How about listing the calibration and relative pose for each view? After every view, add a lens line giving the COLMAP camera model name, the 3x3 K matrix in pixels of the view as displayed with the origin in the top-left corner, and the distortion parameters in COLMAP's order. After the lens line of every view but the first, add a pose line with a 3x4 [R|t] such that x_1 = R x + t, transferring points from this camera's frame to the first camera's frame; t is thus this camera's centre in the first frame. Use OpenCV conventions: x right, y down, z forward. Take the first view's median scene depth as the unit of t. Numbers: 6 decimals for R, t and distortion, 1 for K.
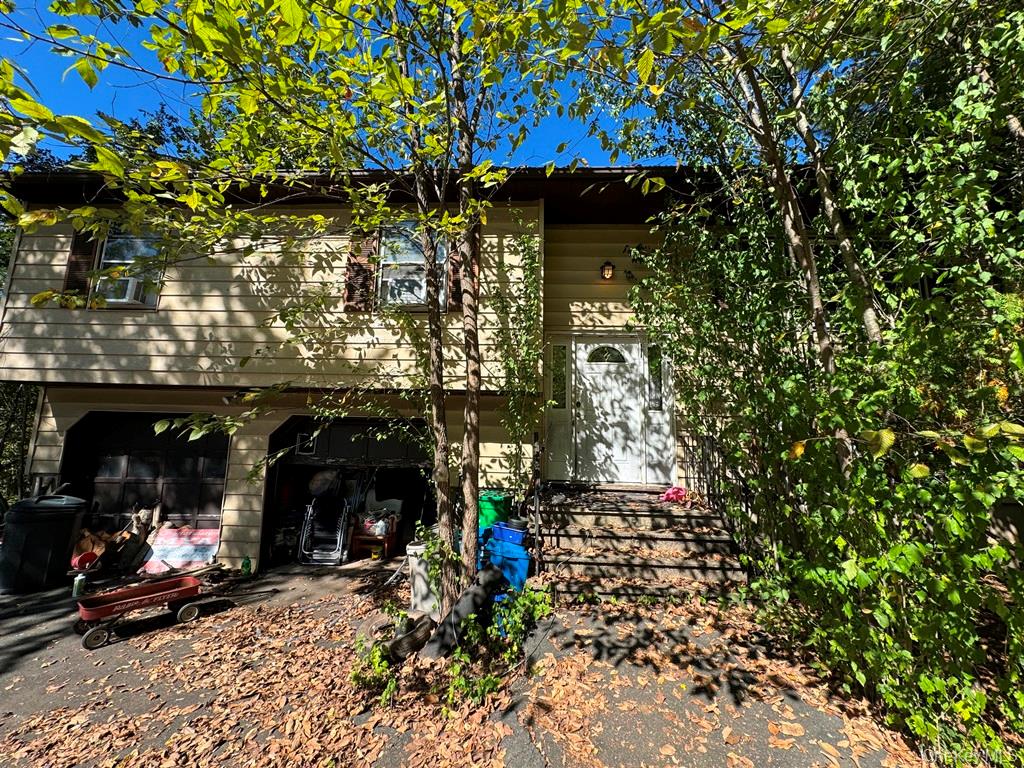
lens RADIAL K [[404.7, 0, 513.9], [0, 404.7, 376.2], [0, 0, 1]] dist [-0.004619, 0.002156]
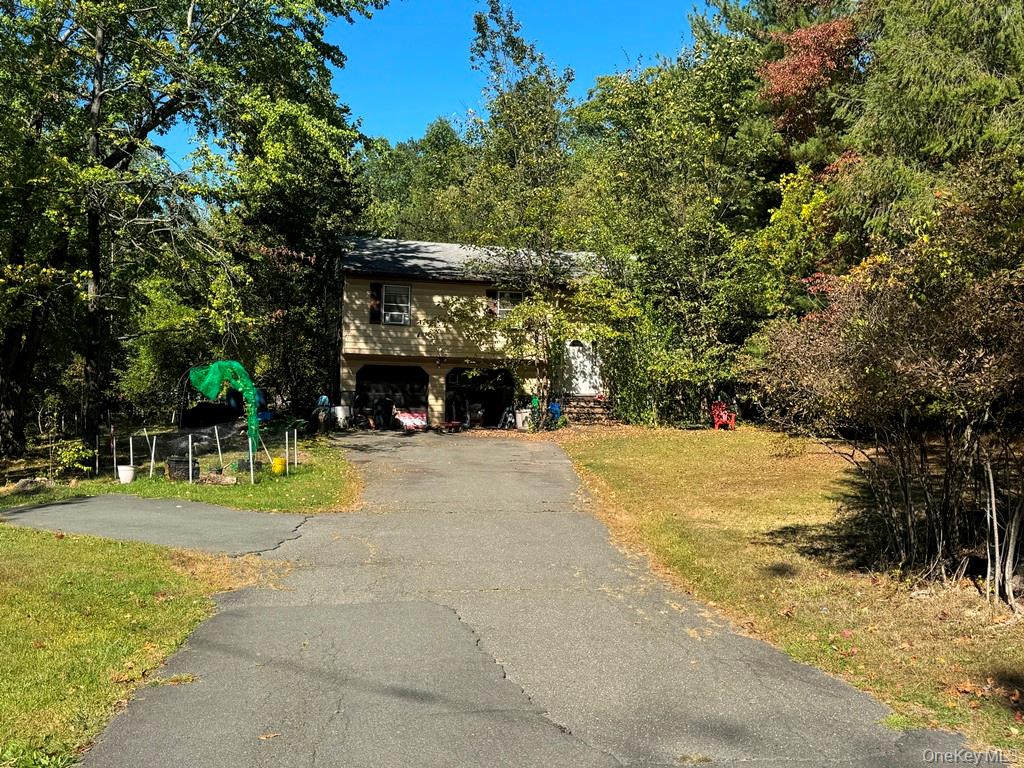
lens RADIAL K [[873.6, 0, 518.5], [0, 873.6, 380.9], [0, 0, 1]] dist [0.037050, -0.008632]
pose [[0.952711, 0.001119, 0.303875, -1.953623], [-0.052091, 0.985792, 0.159688, -0.743578], [-0.299379, -0.167966, 0.939233, -4.437211]]
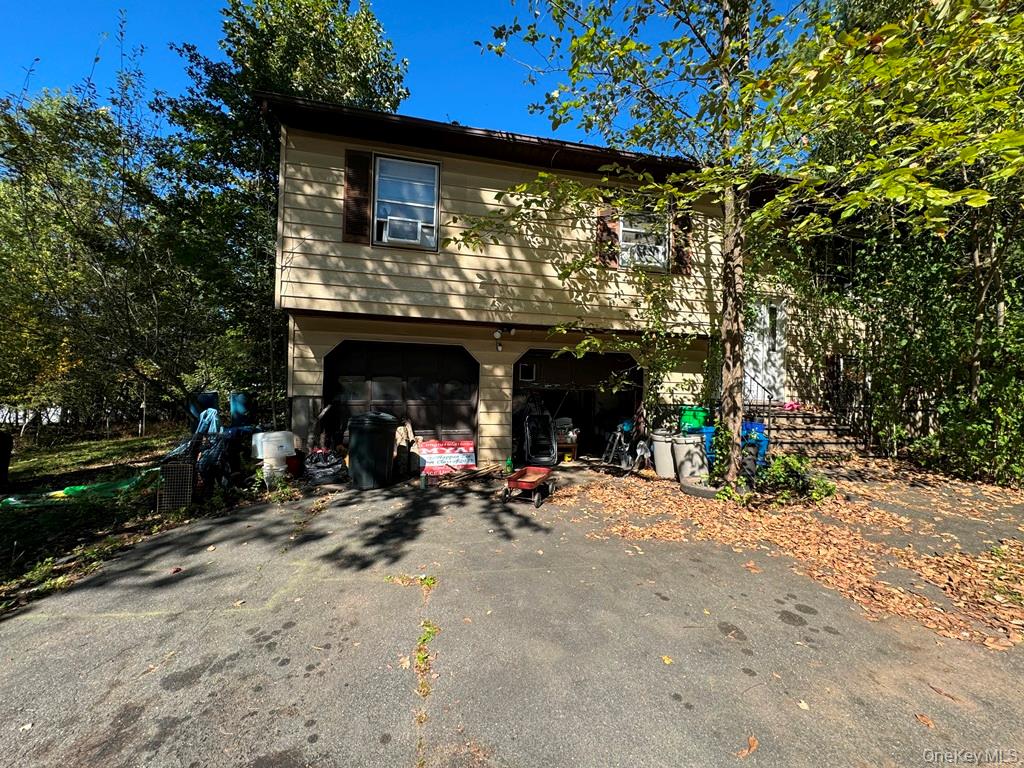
lens RADIAL K [[404.7, 0, 525.1], [0, 404.7, 379.9], [0, 0, 1]] dist [-0.004619, 0.002156]
pose [[0.968106, 0.006757, 0.250450, -0.960015], [-0.042693, 0.989465, 0.138335, 0.023318], [-0.246877, -0.144615, 0.958195, -0.201005]]
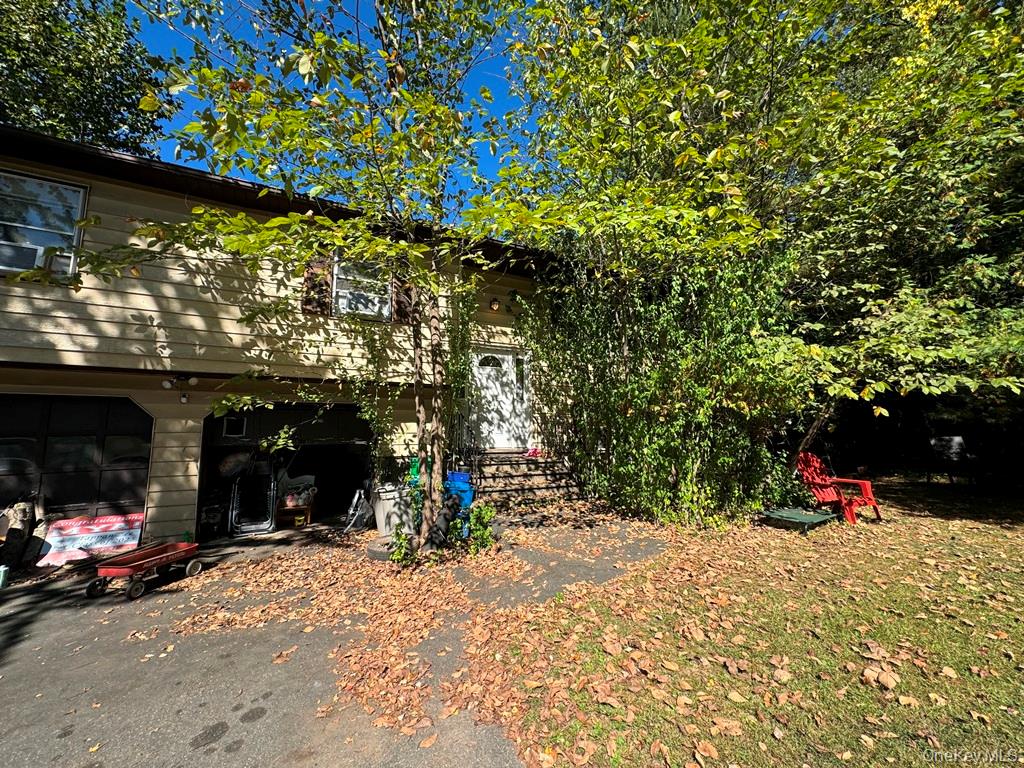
lens RADIAL K [[404.7, 0, 508.5], [0, 404.7, 377.9], [0, 0, 1]] dist [-0.004619, 0.002156]
pose [[0.867848, 0.043594, 0.494914, -0.480476], [-0.052686, 0.998601, 0.004425, -0.007462], [-0.494029, -0.029915, 0.868931, -0.337247]]
